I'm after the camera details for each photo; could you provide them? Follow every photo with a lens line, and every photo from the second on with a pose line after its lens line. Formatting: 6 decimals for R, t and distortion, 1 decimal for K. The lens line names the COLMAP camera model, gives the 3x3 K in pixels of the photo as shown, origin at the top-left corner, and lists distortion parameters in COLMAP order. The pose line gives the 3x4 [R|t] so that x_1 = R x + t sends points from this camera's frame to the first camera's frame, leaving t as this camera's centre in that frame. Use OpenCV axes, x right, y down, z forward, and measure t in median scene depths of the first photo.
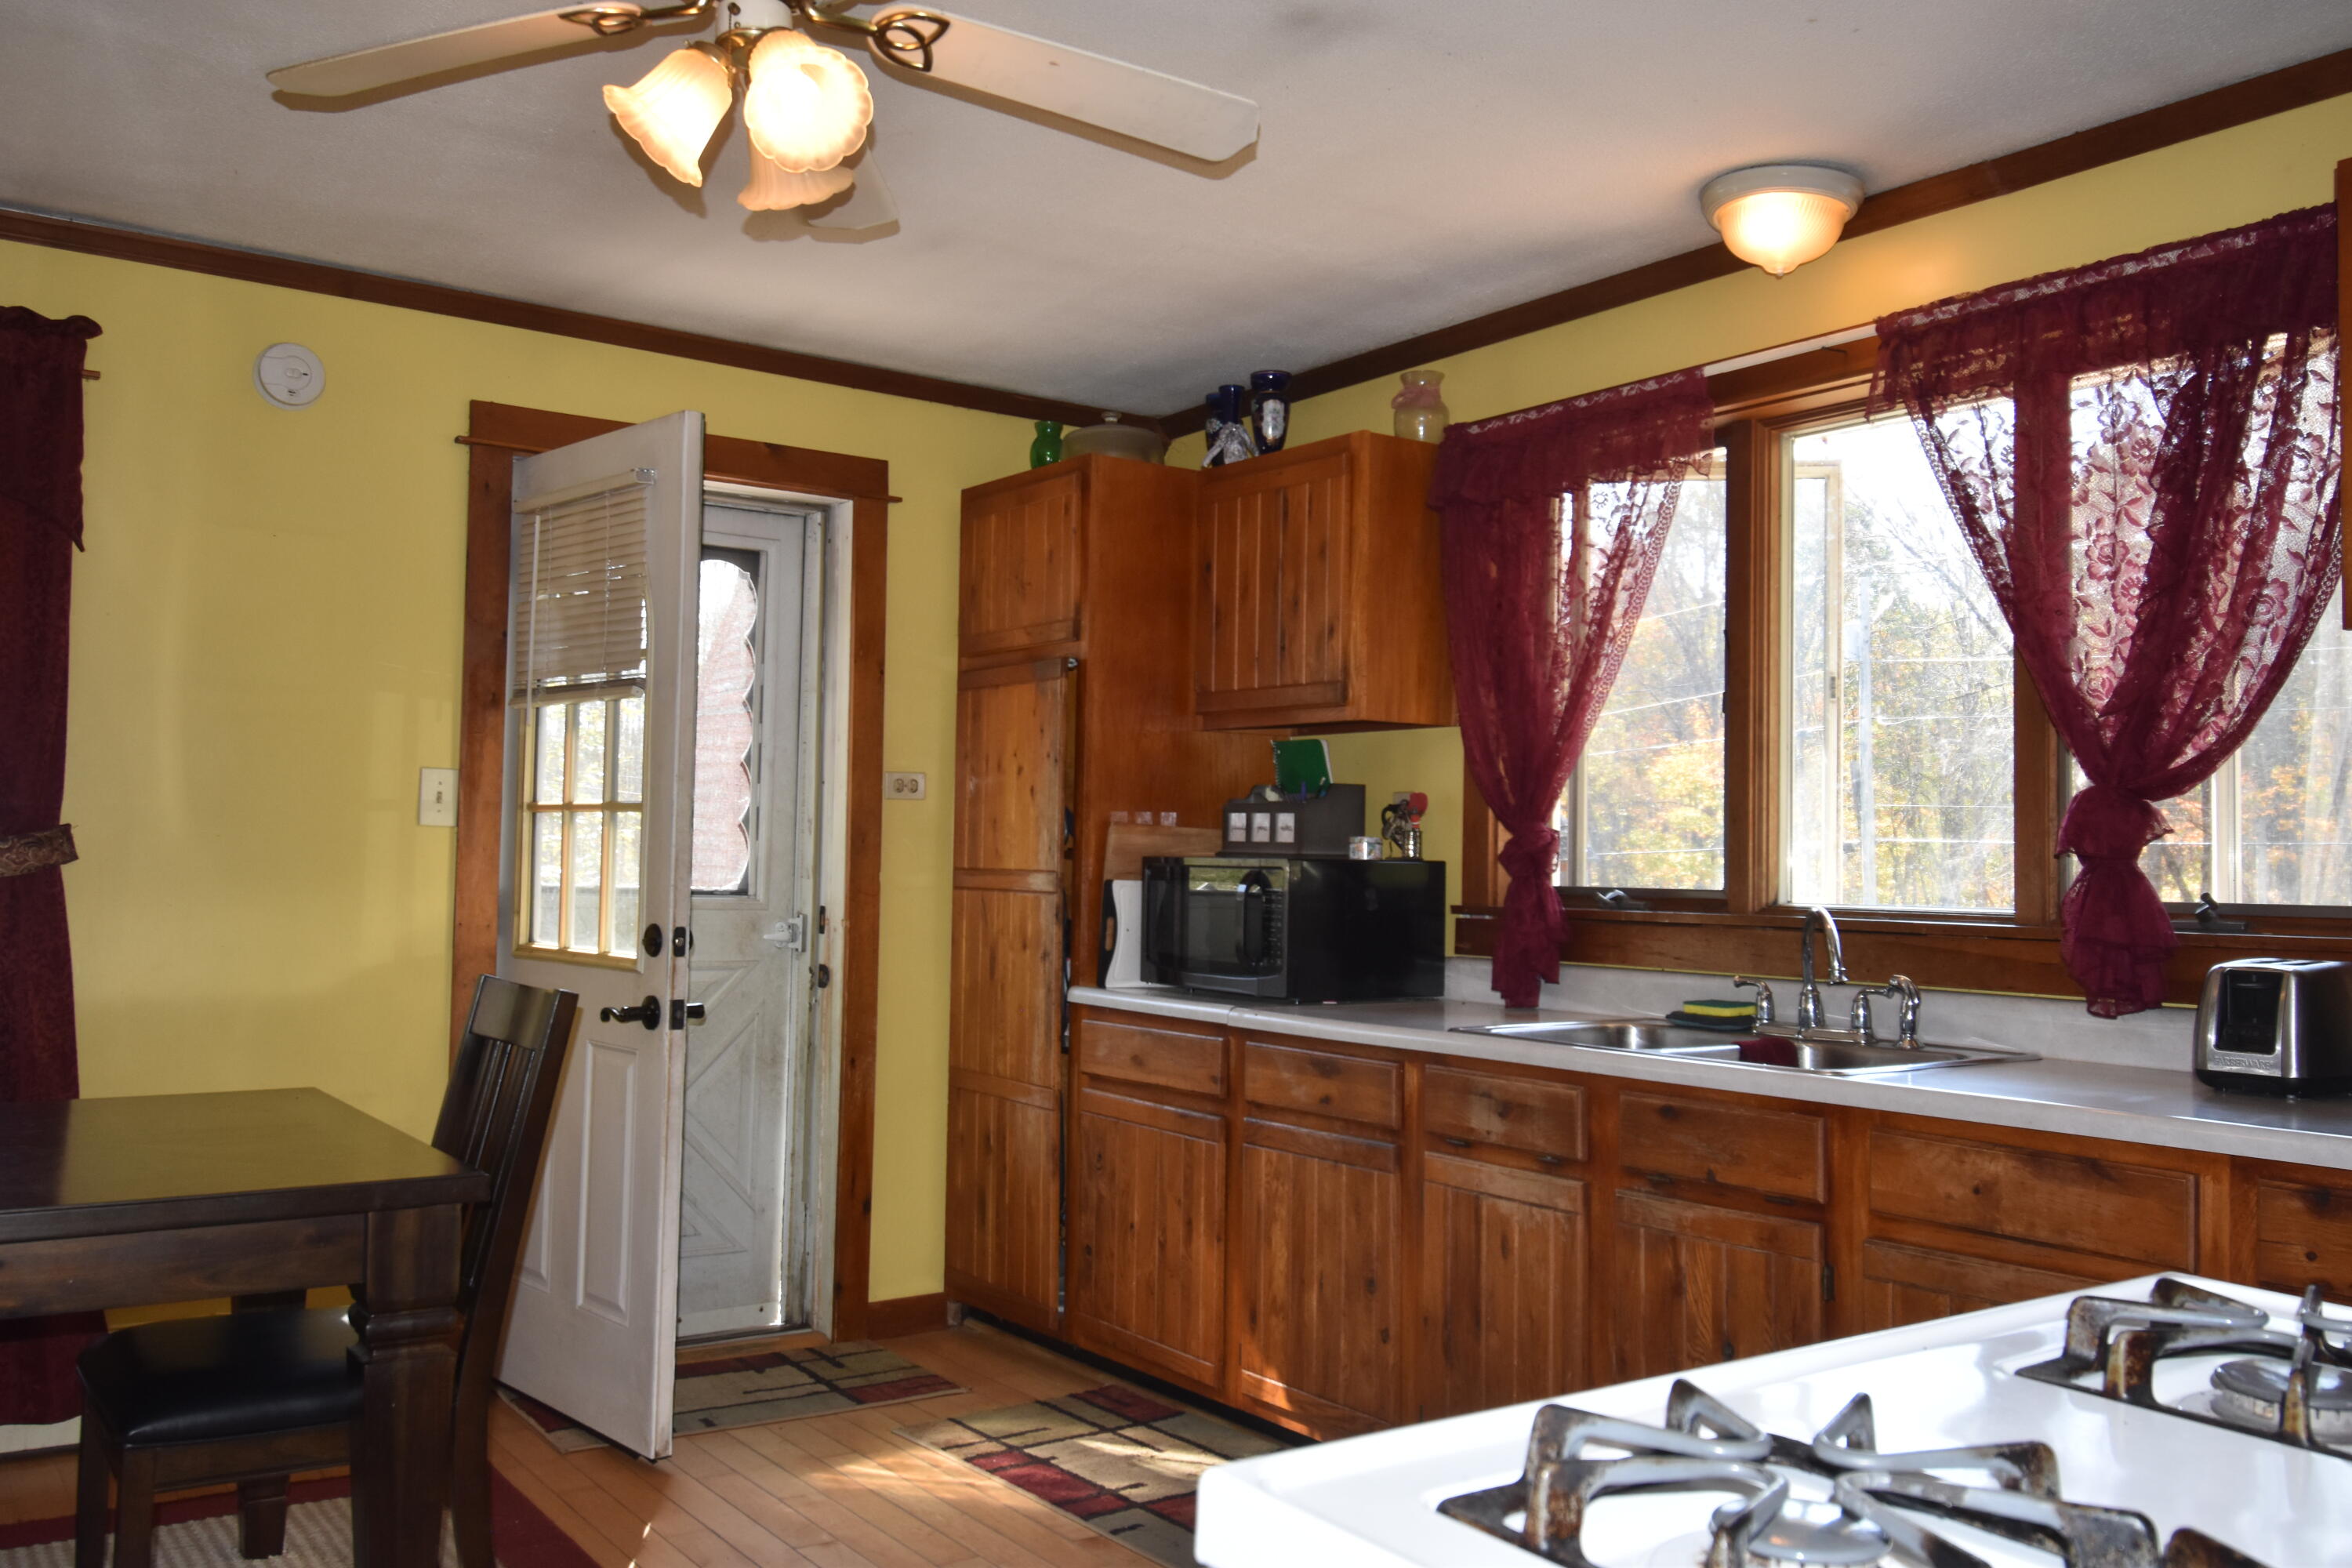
lens RADIAL K [[1992.2, 0, 1176.0], [0, 1992.2, 784.0], [0, 0, 1]] dist [-0.001846, -0.001499]
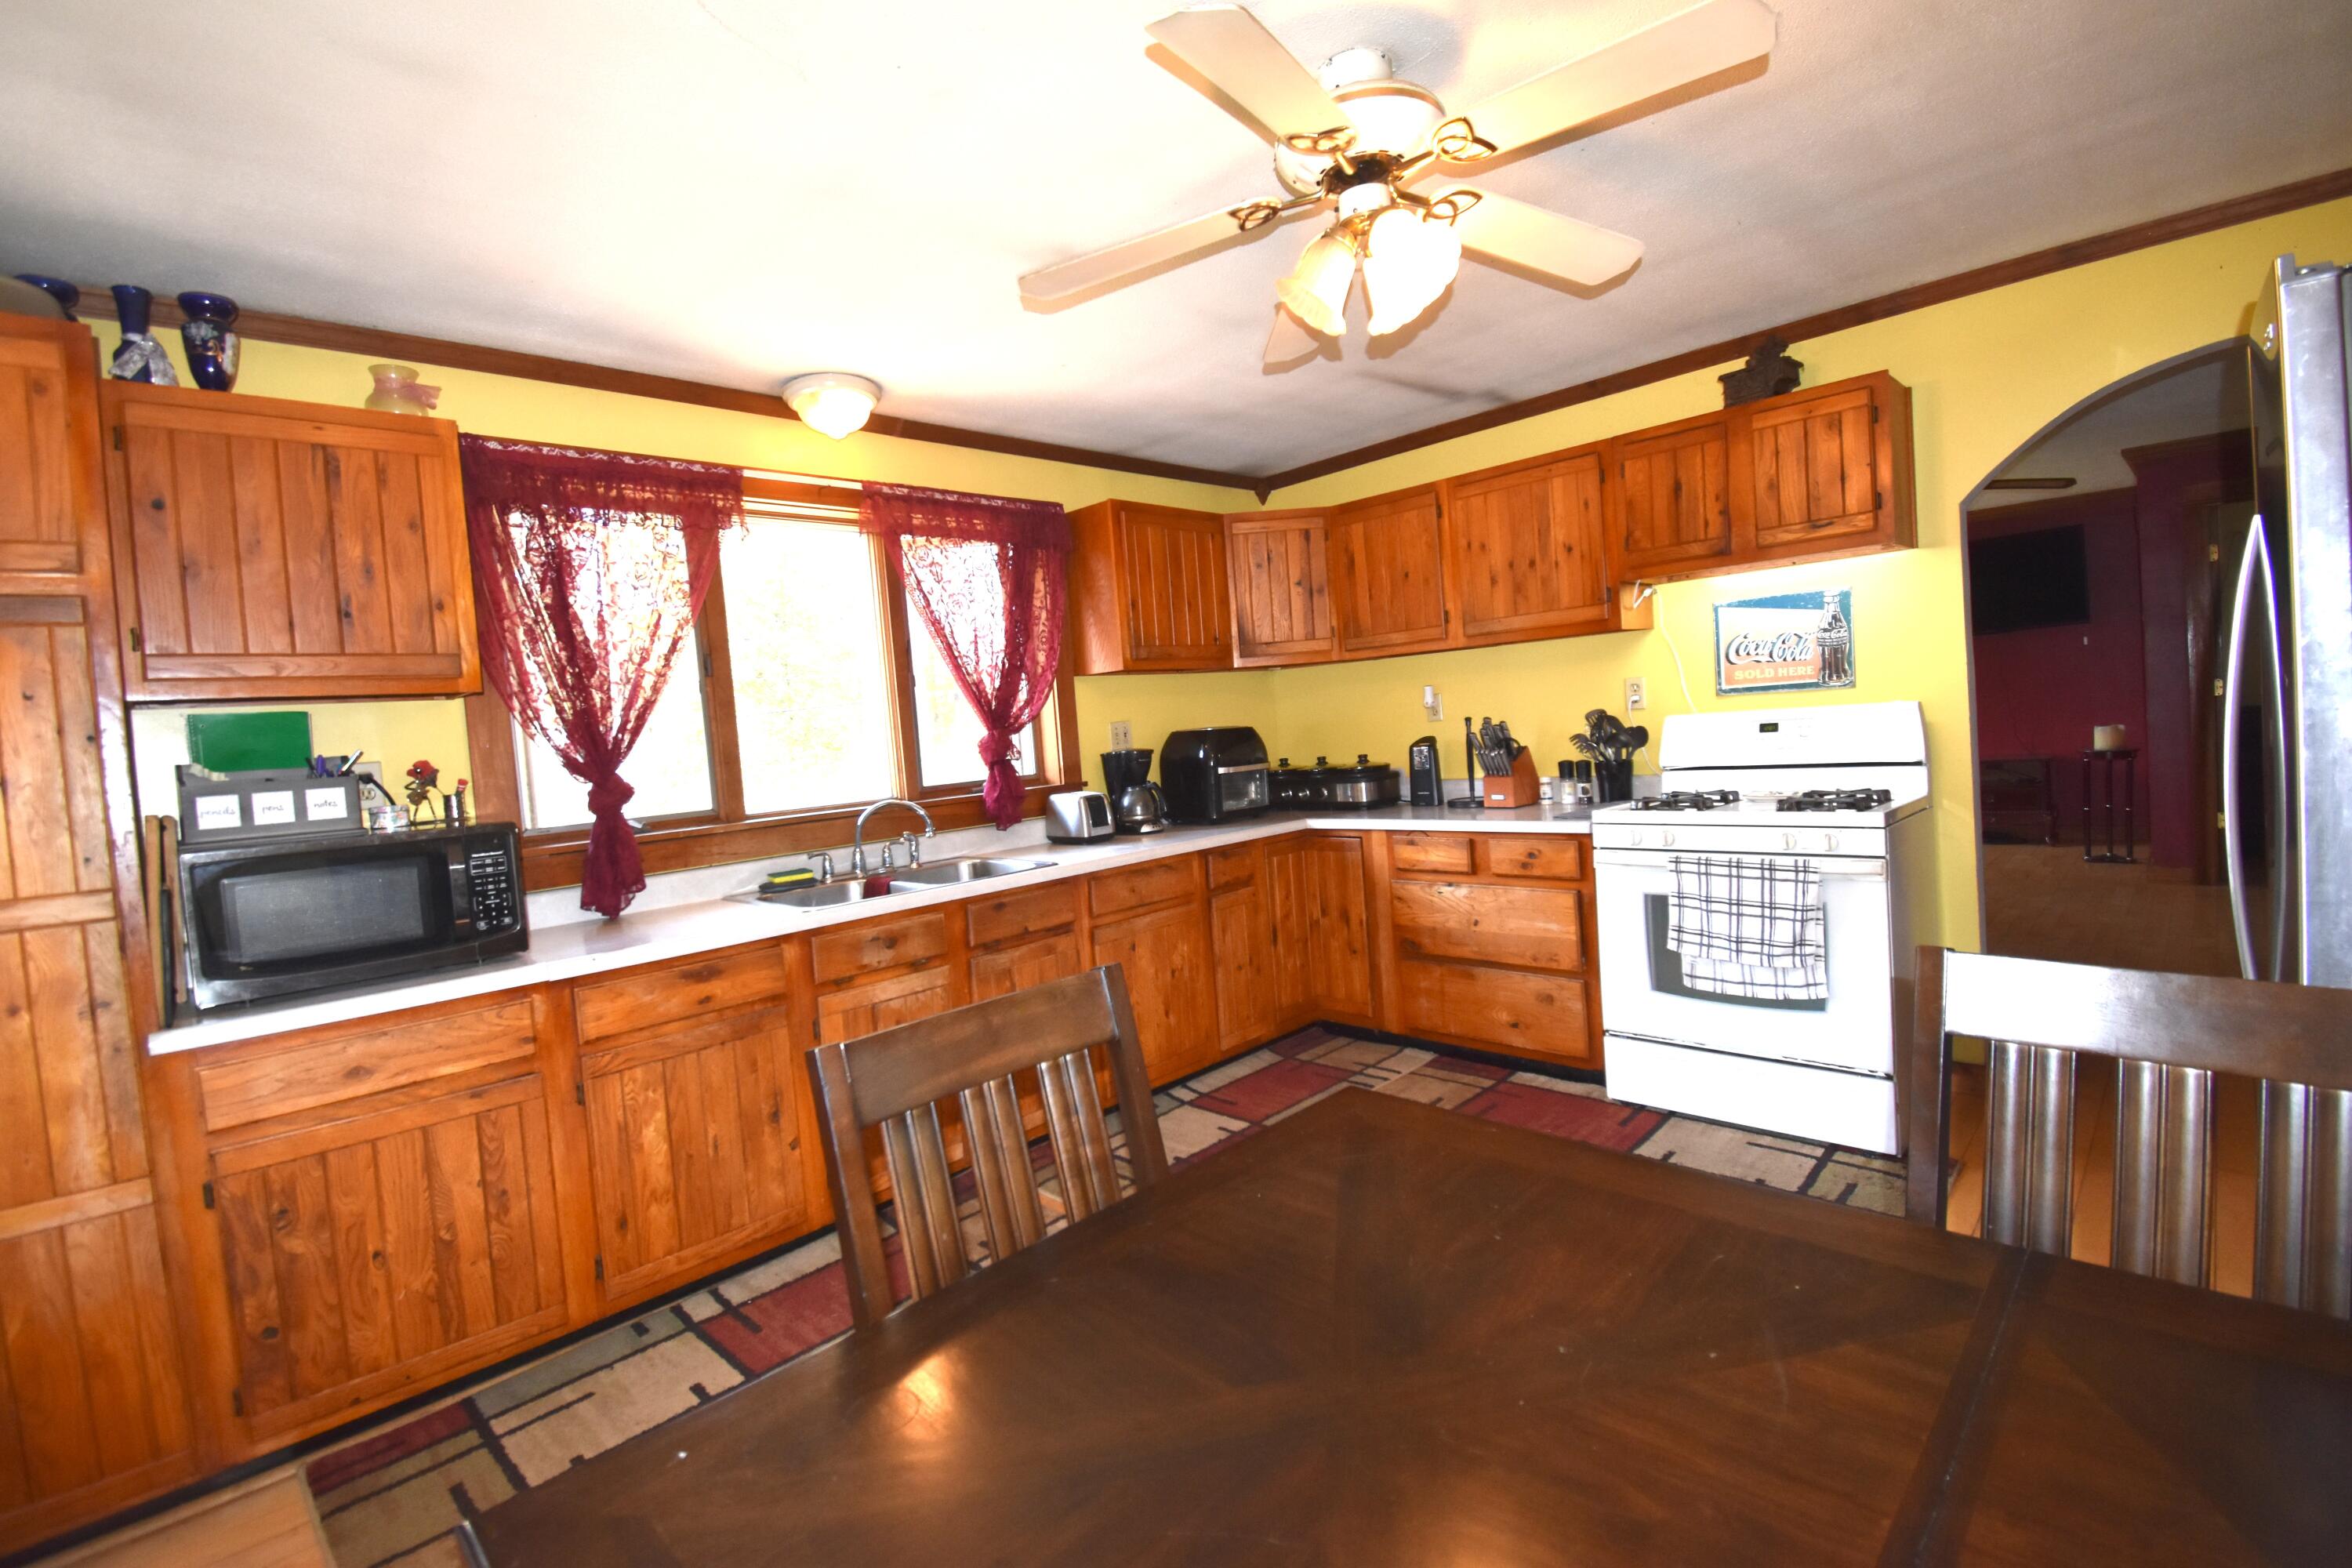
lens RADIAL K [[1038.0, 0, 1190.0], [0, 1038.0, 774.1], [0, 0, 1]] dist [0.027085, -0.028415]
pose [[-0.186133, -0.051399, 0.981179, -0.610268], [0.031996, 0.997784, 0.058338, -0.009155], [-0.982003, 0.042252, -0.184076, 0.822234]]
